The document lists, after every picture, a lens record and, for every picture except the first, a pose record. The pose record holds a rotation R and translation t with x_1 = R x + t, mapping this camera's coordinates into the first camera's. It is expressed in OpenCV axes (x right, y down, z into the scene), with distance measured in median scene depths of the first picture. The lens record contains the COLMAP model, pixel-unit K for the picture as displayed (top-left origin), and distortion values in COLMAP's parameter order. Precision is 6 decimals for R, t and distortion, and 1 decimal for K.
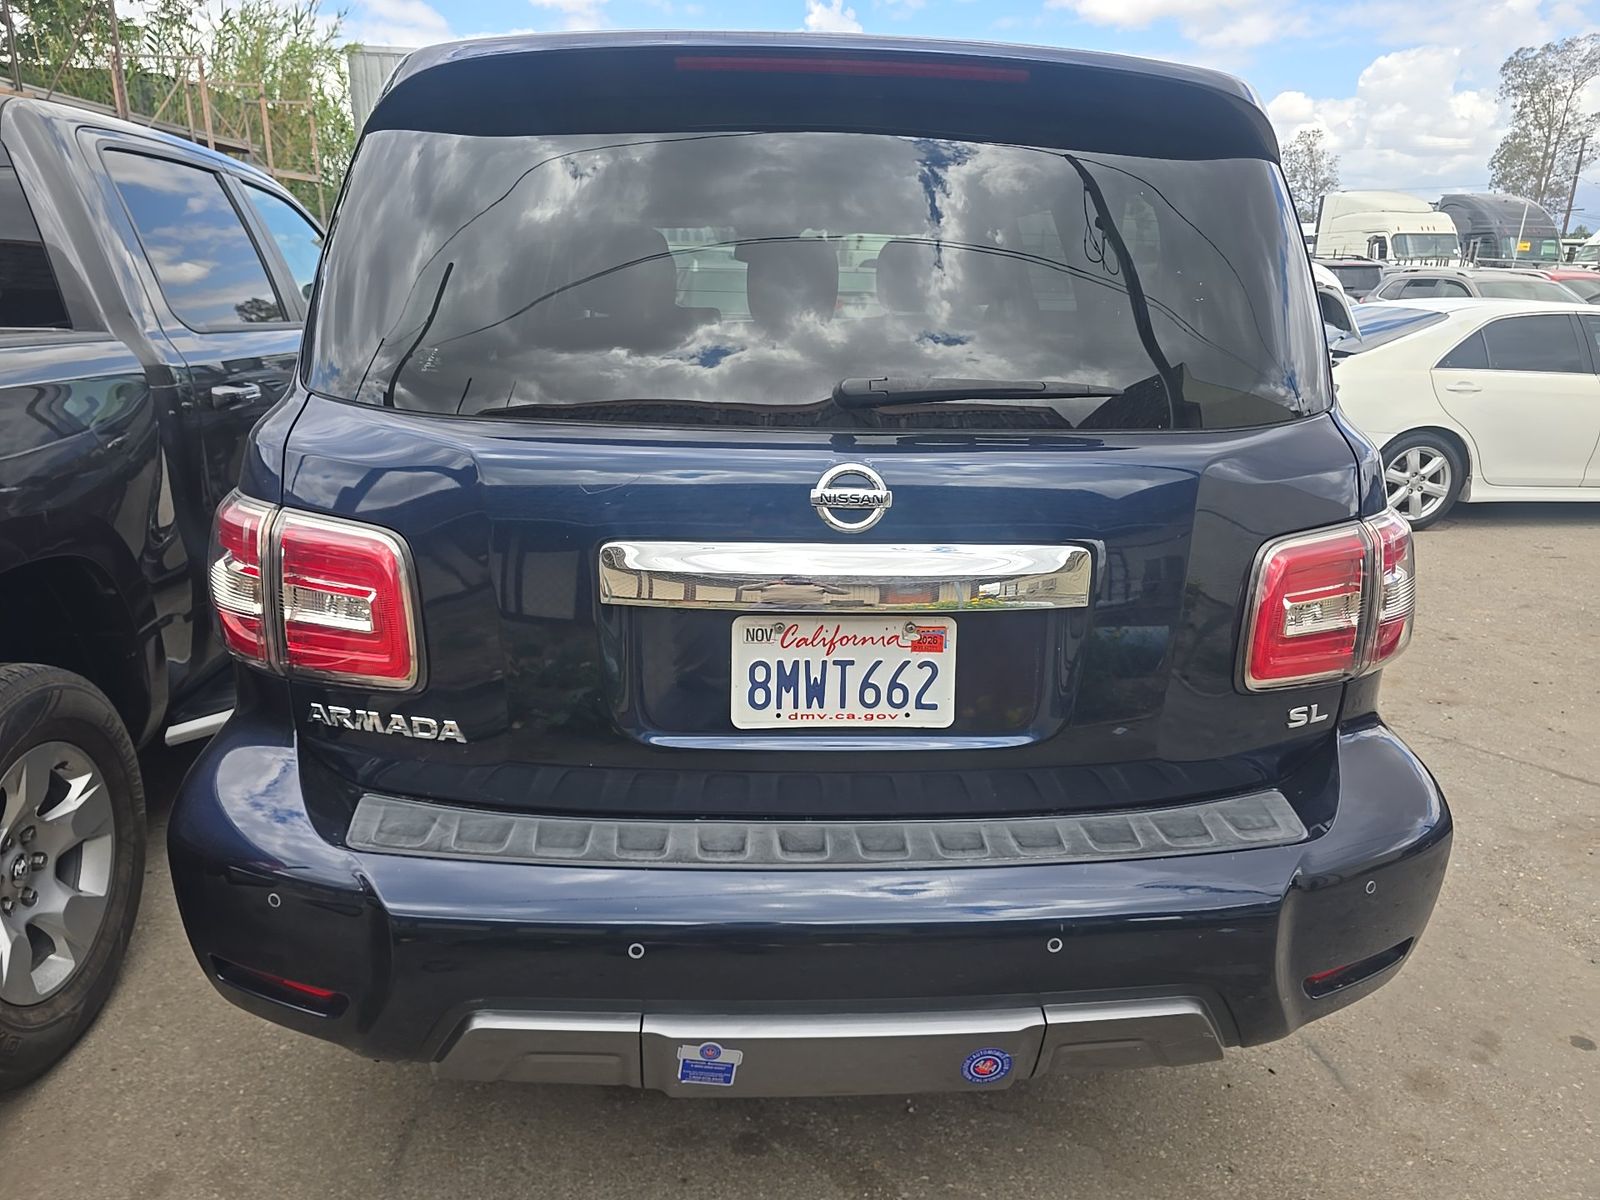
lens RADIAL K [[1089.3, 0, 800.0], [0, 1089.3, 600.0], [0, 0, 1]] dist [0.038043, -0.028093]
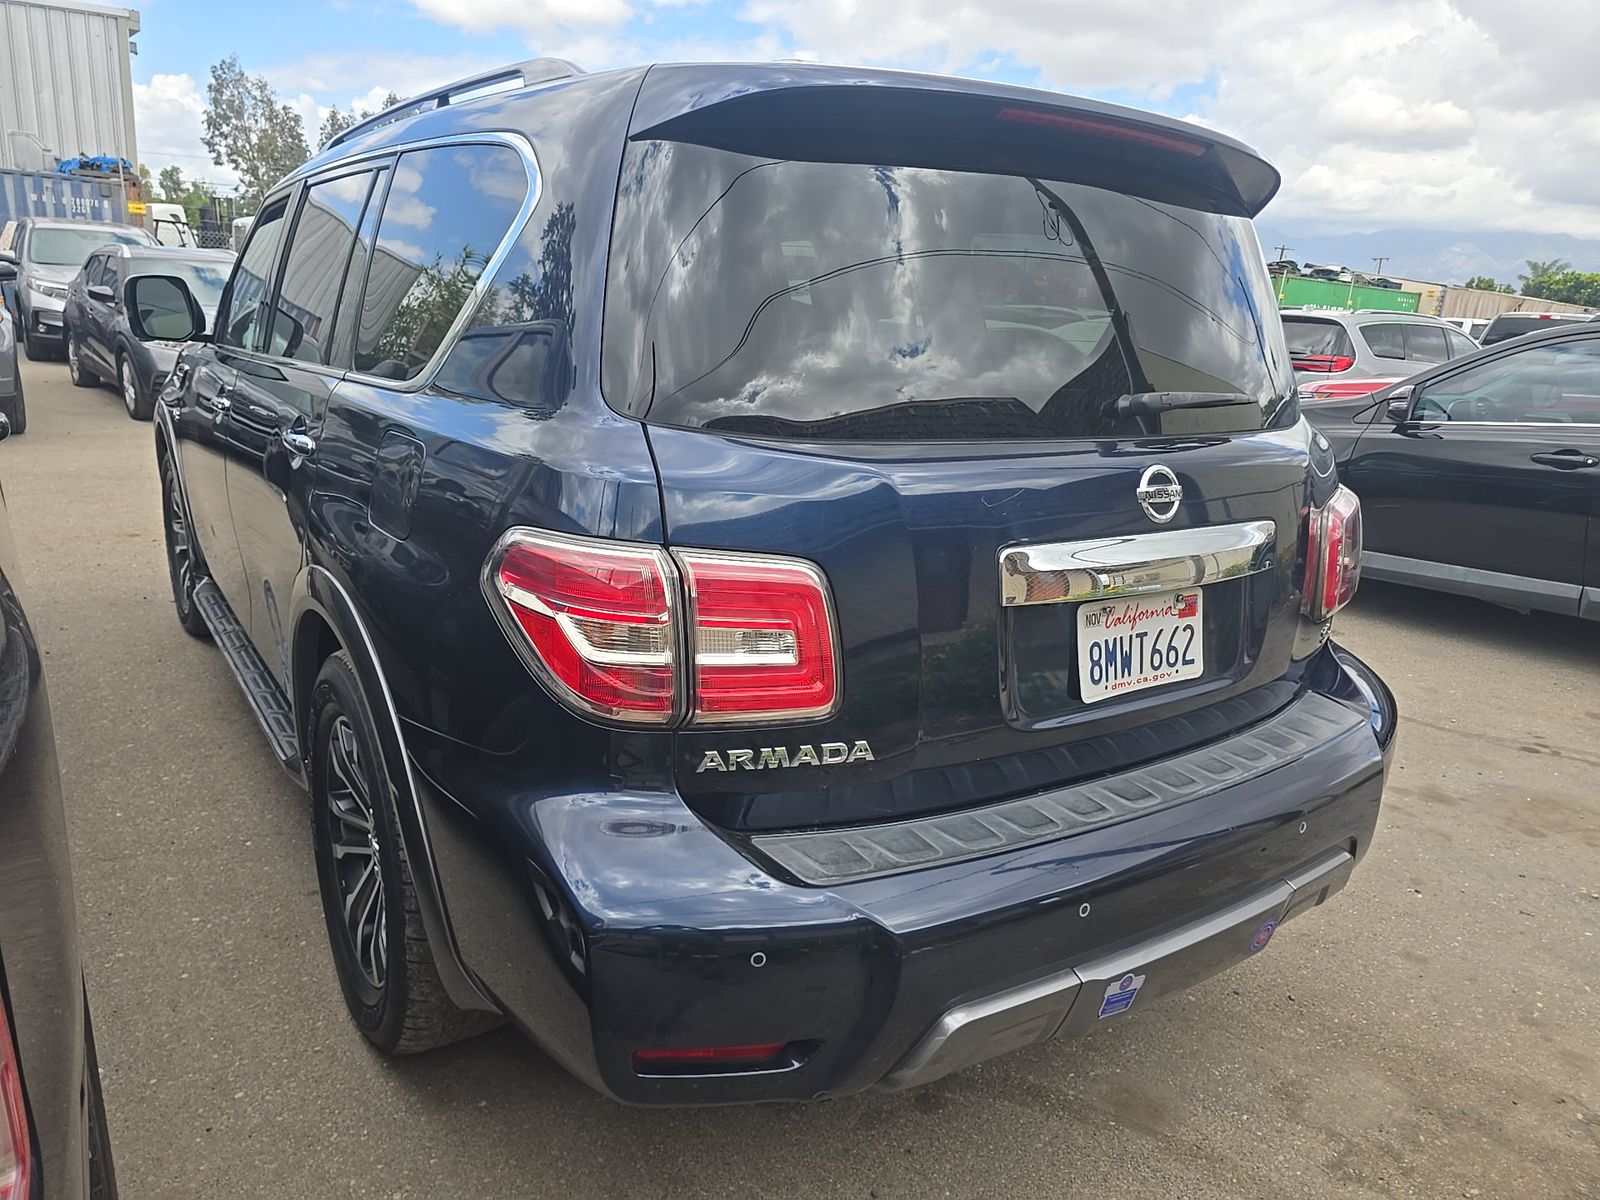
lens RADIAL K [[1058.7, 0, 800.0], [0, 1058.7, 600.0], [0, 0, 1]] dist [-0.023967, -0.001202]
pose [[0.891611, -0.115292, 0.437879, -0.782723], [0.114899, 0.992997, 0.027495, -0.052858], [-0.437982, 0.025797, 0.898613, 0.141143]]
